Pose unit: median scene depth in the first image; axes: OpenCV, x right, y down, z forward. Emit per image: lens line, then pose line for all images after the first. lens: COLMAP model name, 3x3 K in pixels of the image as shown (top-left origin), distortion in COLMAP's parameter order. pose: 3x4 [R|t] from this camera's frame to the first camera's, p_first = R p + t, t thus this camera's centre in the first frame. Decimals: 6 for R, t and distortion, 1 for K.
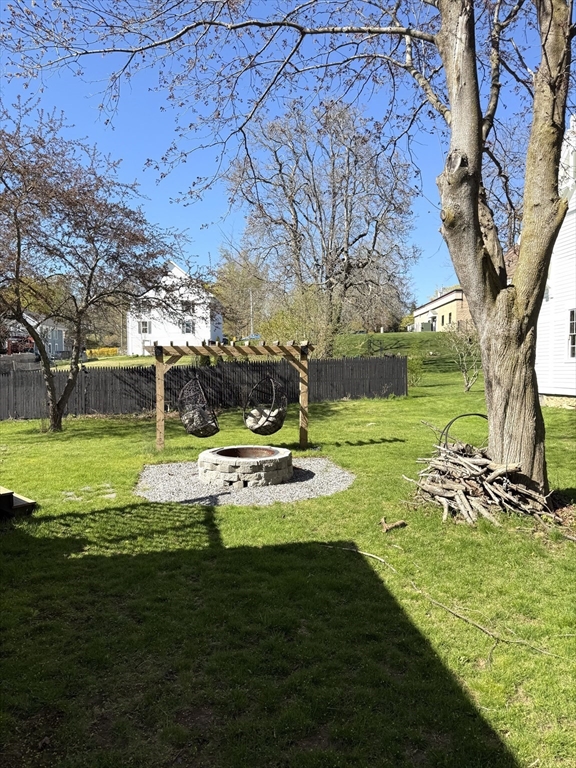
lens RADIAL K [[542.1, 0, 287.1], [0, 542.1, 384.3], [0, 0, 1]] dist [0.006782, -0.011049]
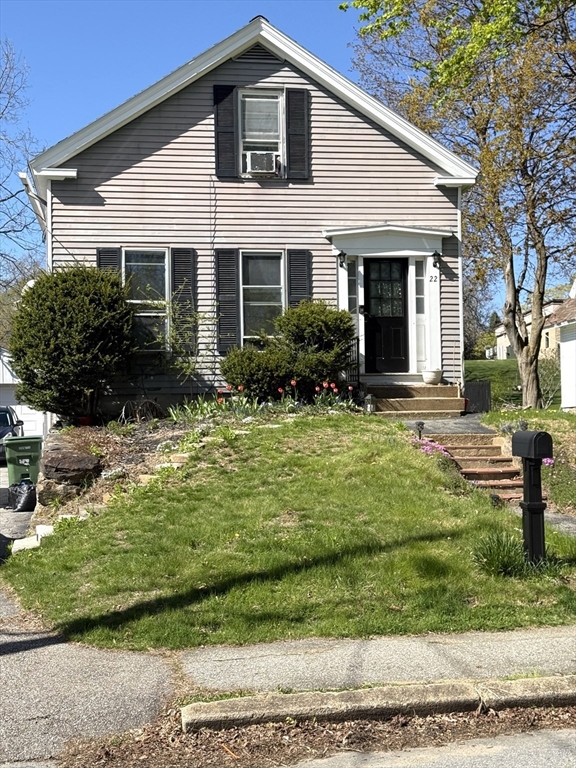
lens RADIAL K [[1081.3, 0, 287.2], [0, 1081.3, 384.0], [0, 0, 1]] dist [0.144243, 0.000000]
pose [[0.999210, -0.010865, 0.038226, -1.080814], [0.013696, 0.997121, -0.074585, 0.434379], [-0.037306, 0.075049, 0.996482, -4.658080]]
